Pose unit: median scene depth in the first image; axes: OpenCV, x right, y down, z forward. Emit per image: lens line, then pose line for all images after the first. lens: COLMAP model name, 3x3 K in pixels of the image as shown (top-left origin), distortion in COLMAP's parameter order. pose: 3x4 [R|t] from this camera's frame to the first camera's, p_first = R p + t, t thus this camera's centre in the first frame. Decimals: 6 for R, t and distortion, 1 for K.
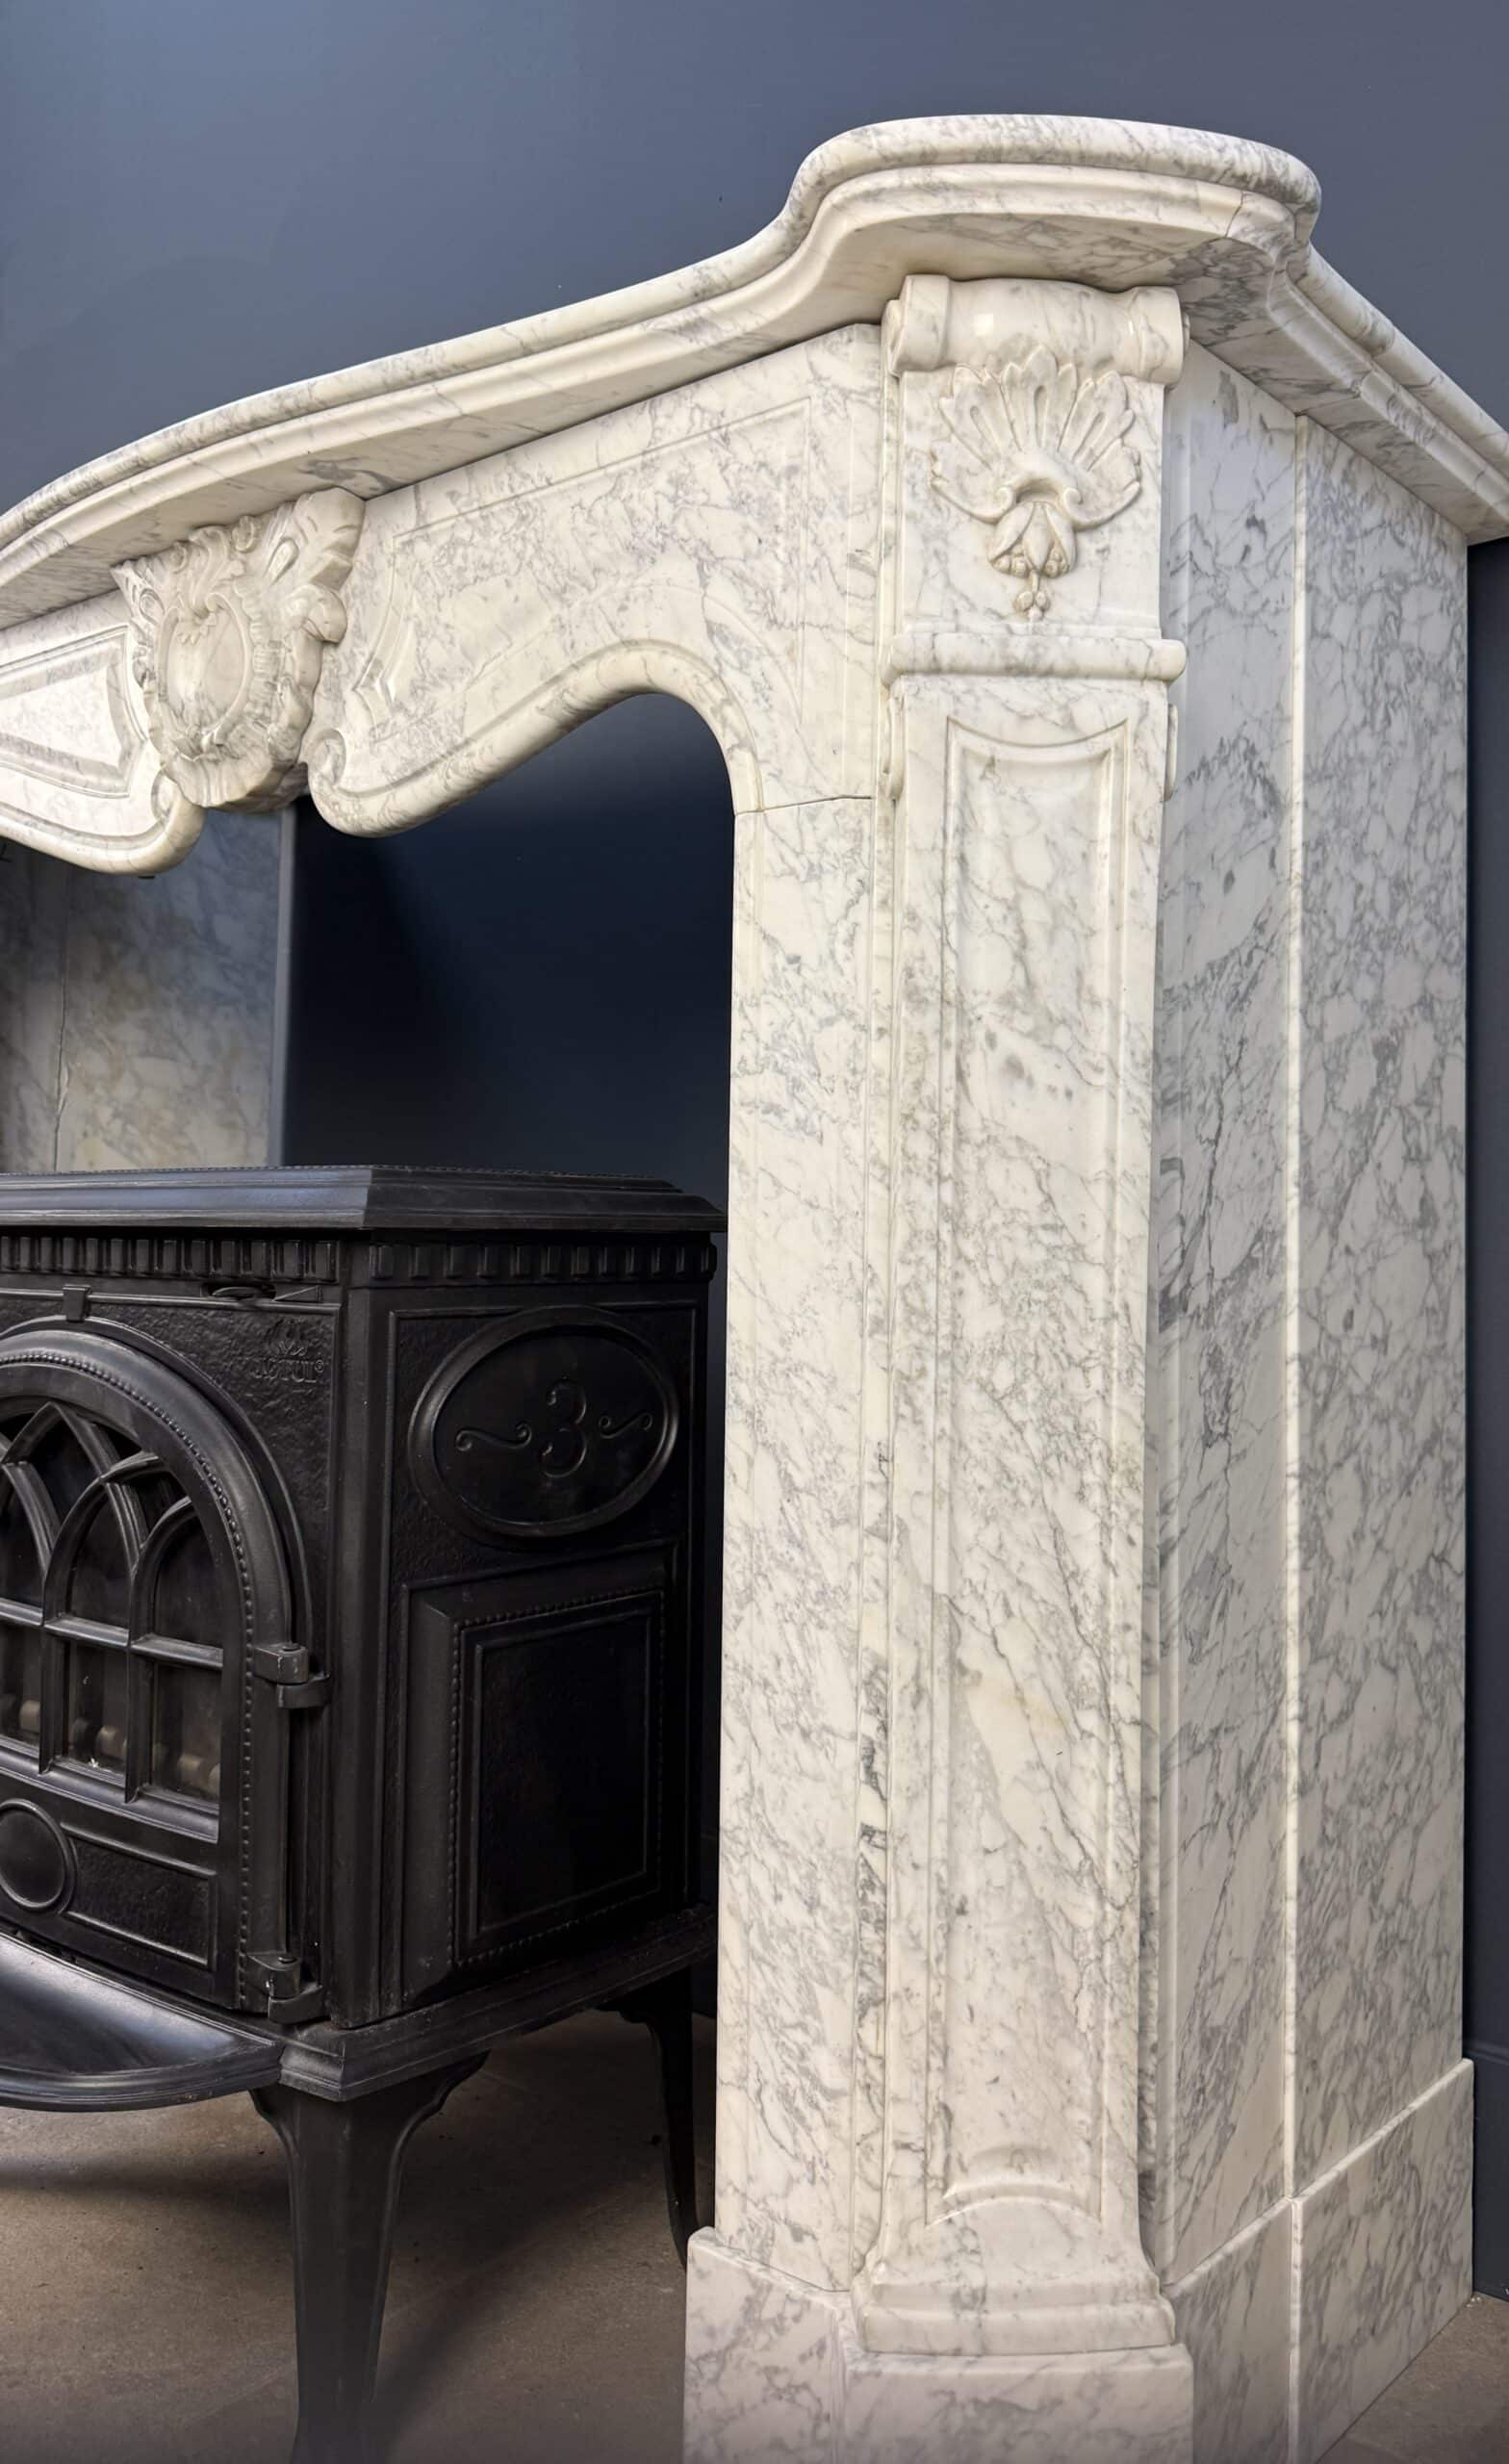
lens RADIAL K [[1935.4, 0, 750.1], [0, 1935.4, 1127.5], [0, 0, 1]] dist [0.186399, -0.424014]
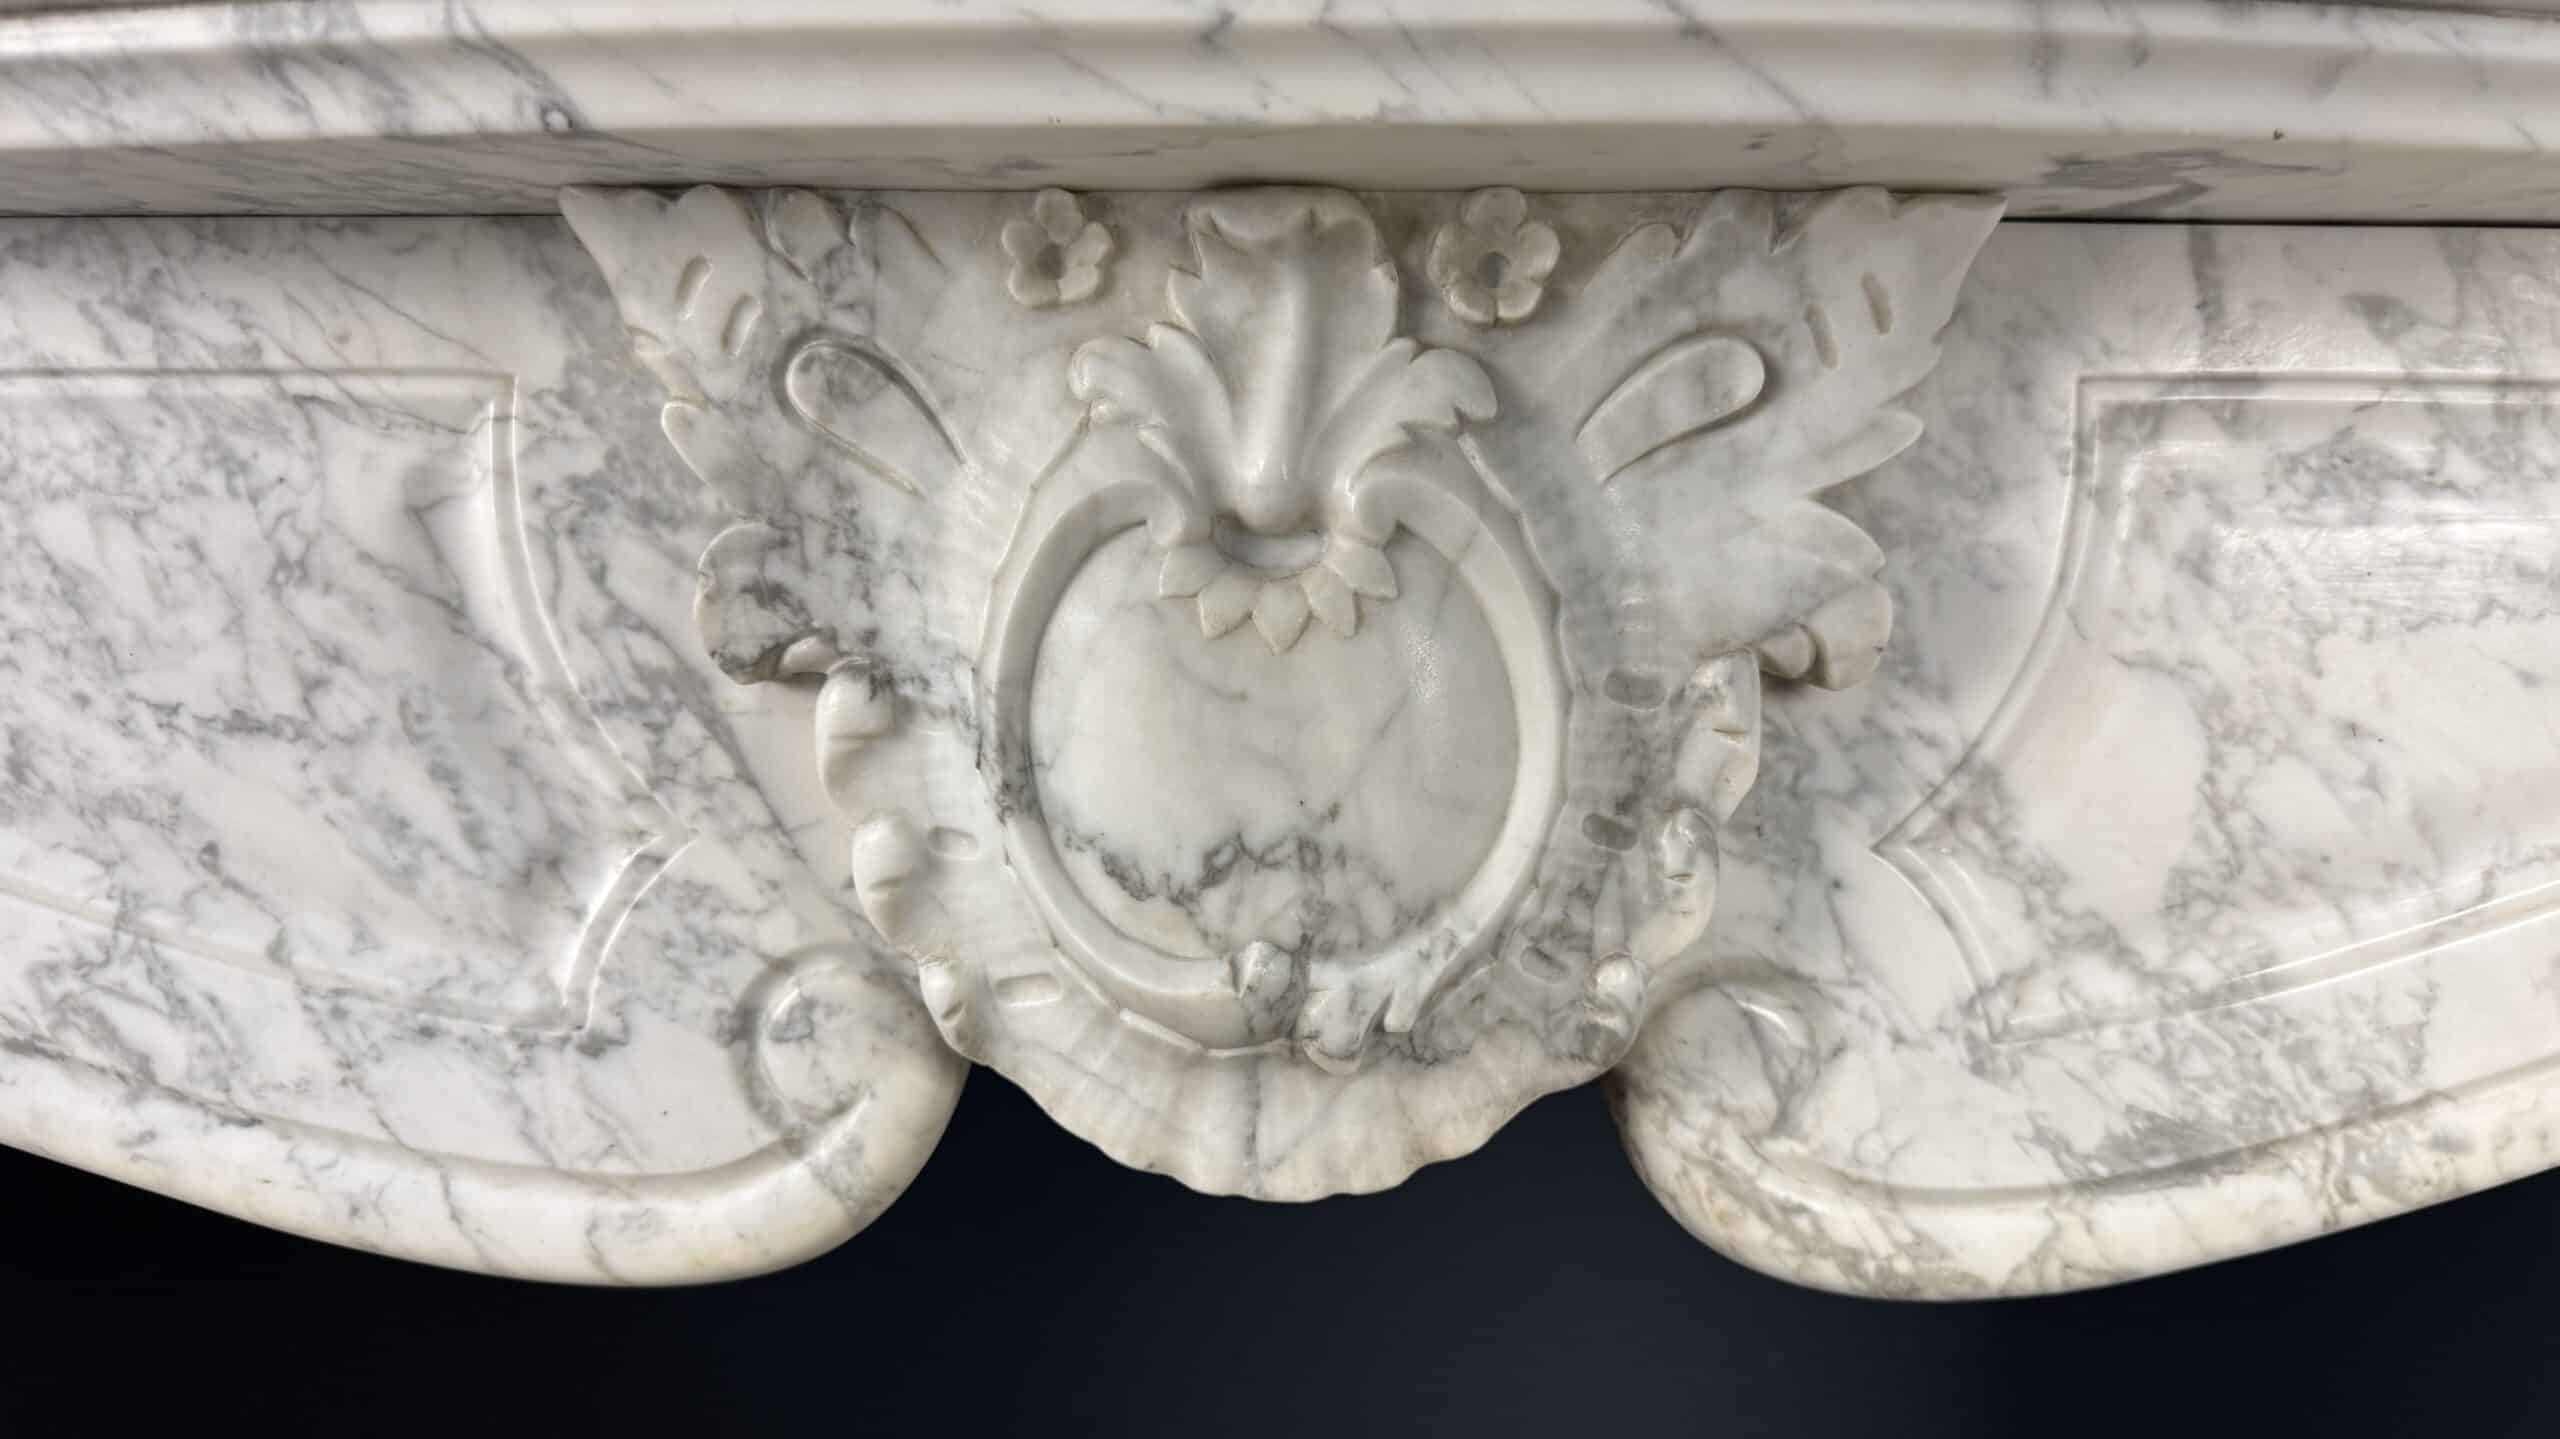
lens RADIAL K [[2087.8, 0, 1206.9], [0, 2087.8, 737.5], [0, 0, 1]] dist [0.009059, -0.074017]
pose [[0.768315, -0.075357, 0.635621, -0.620617], [-0.024136, 0.988928, 0.146418, -0.364279], [-0.639617, -0.127836, 0.757989, 1.052573]]
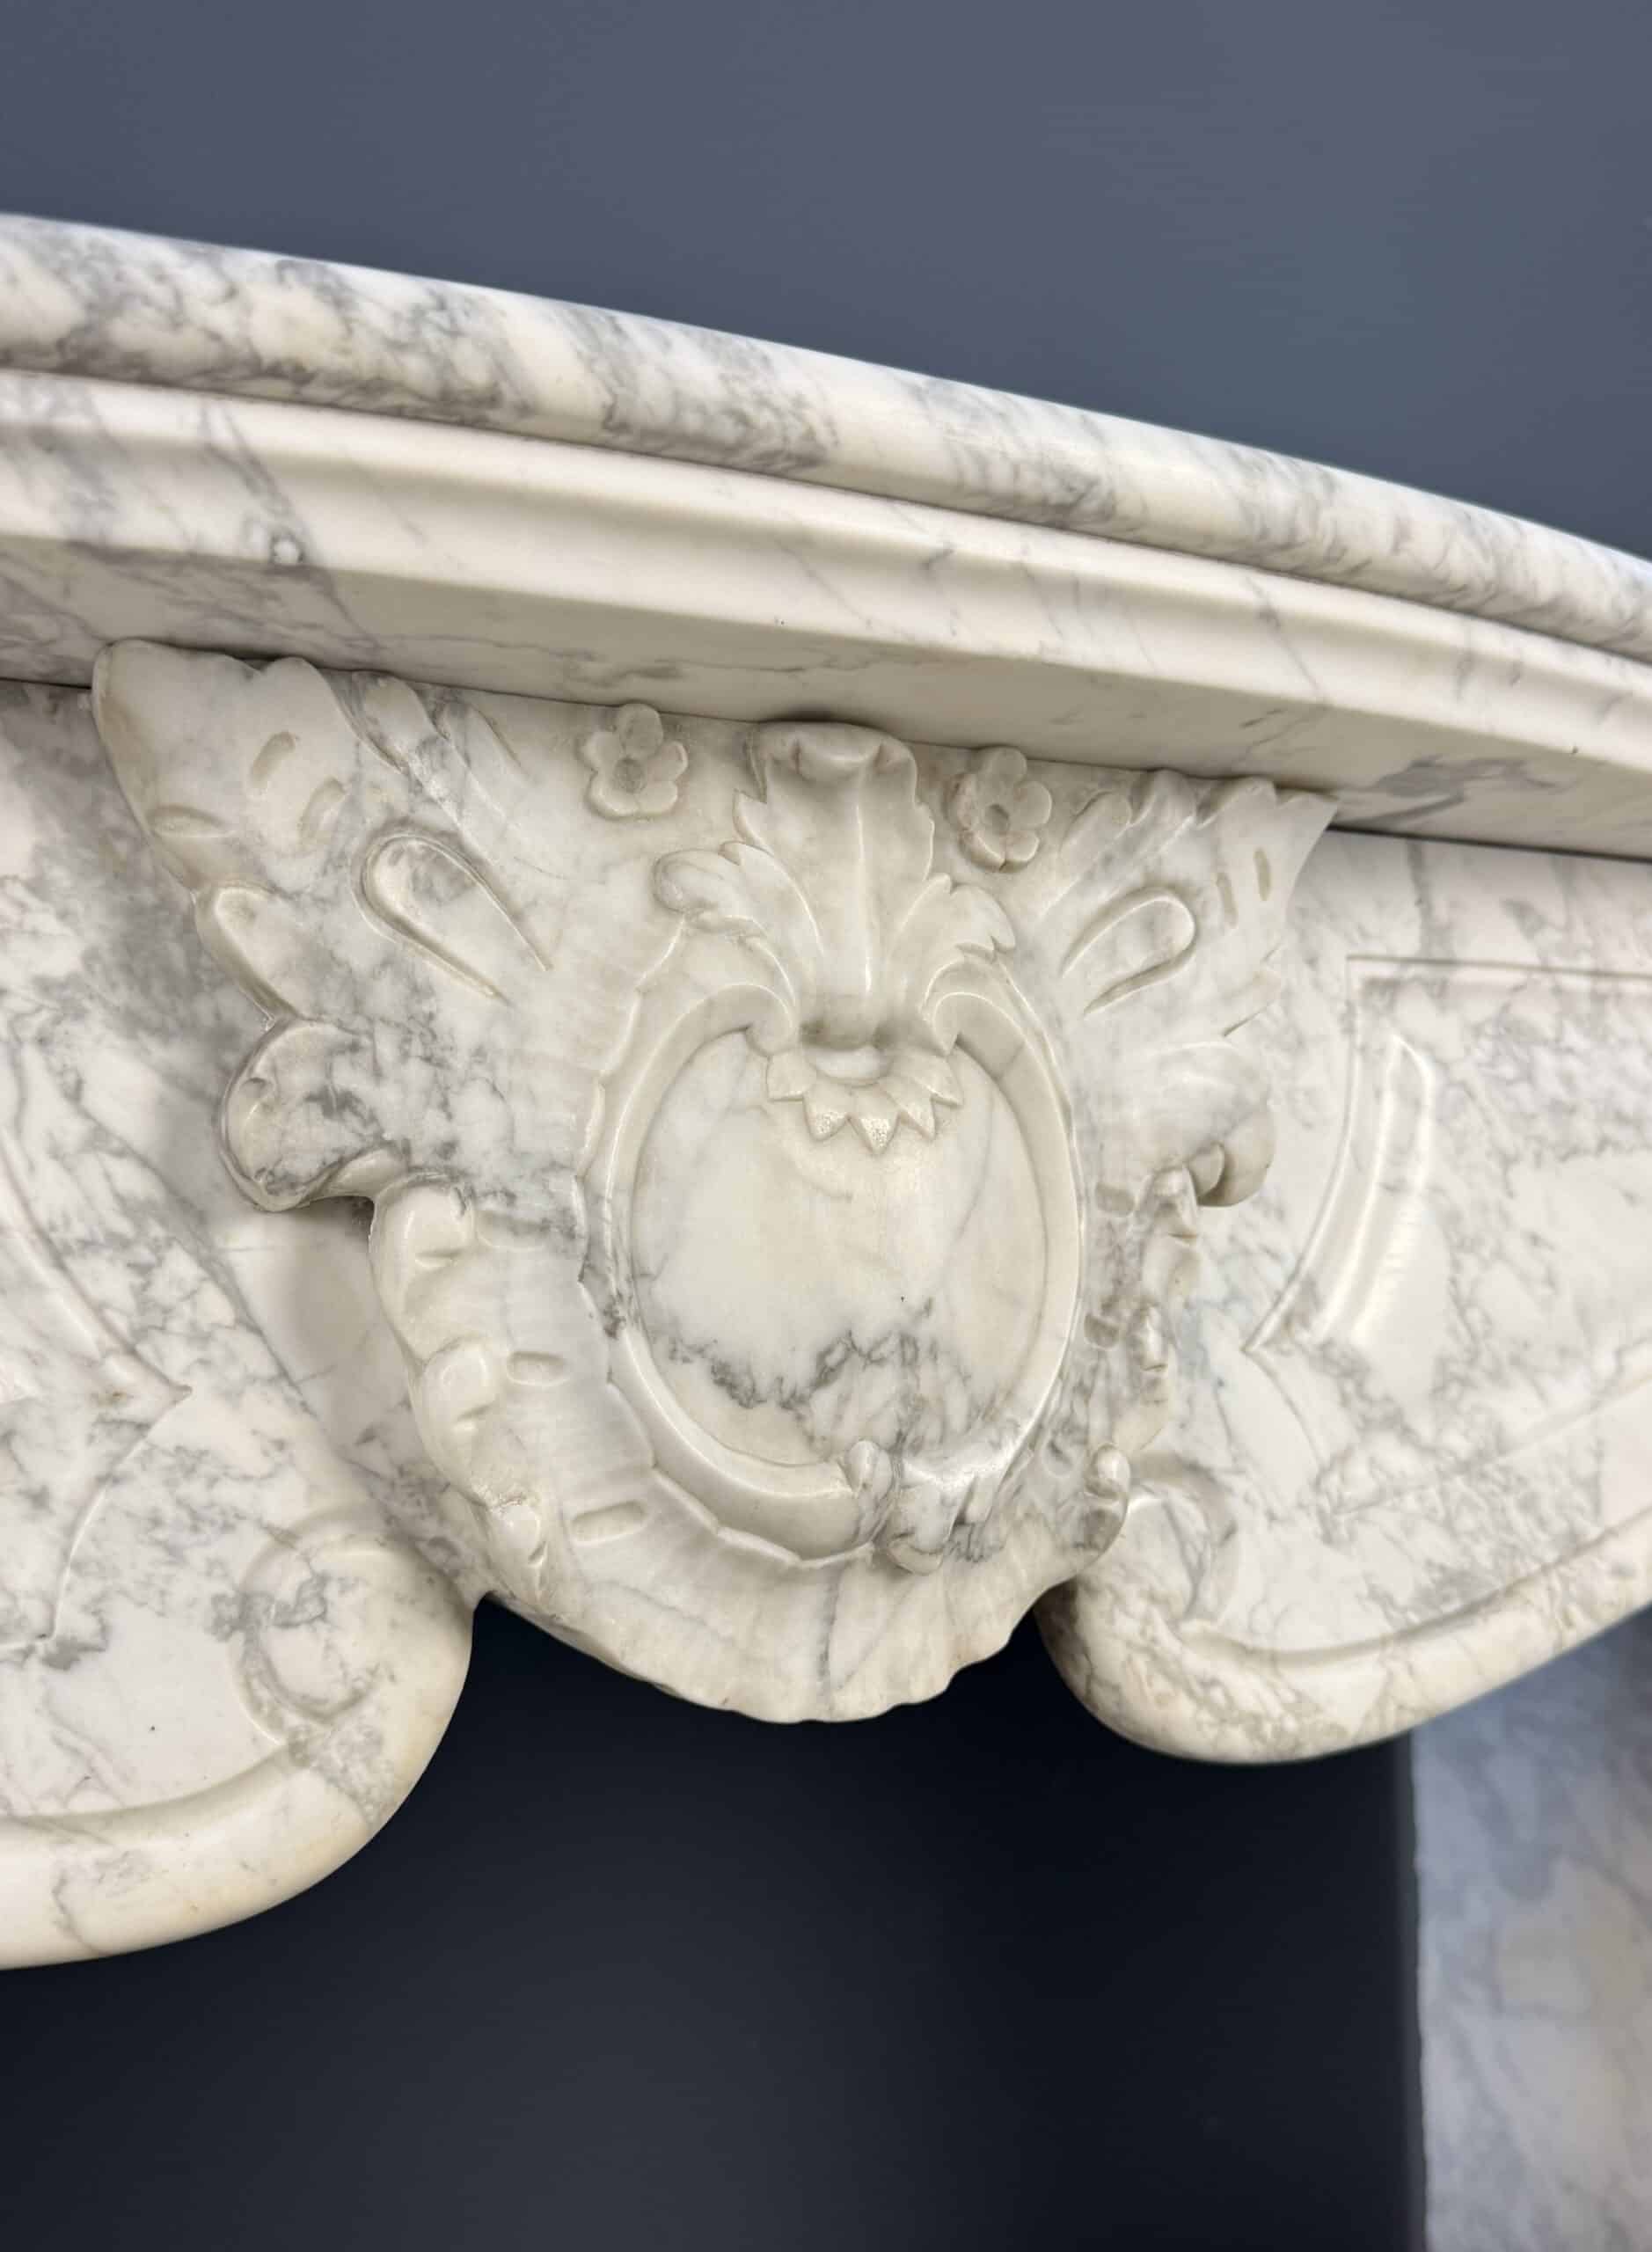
lens RADIAL K [[2198.7, 0, 896.7], [0, 2198.7, 1190.0], [0, 0, 1]] dist [0.154259, -0.418596]
pose [[0.321879, 0.018095, 0.946608, -0.759455], [-0.016724, 0.999770, -0.013425, -0.313705], [-0.946633, -0.011510, 0.322107, 1.191128]]
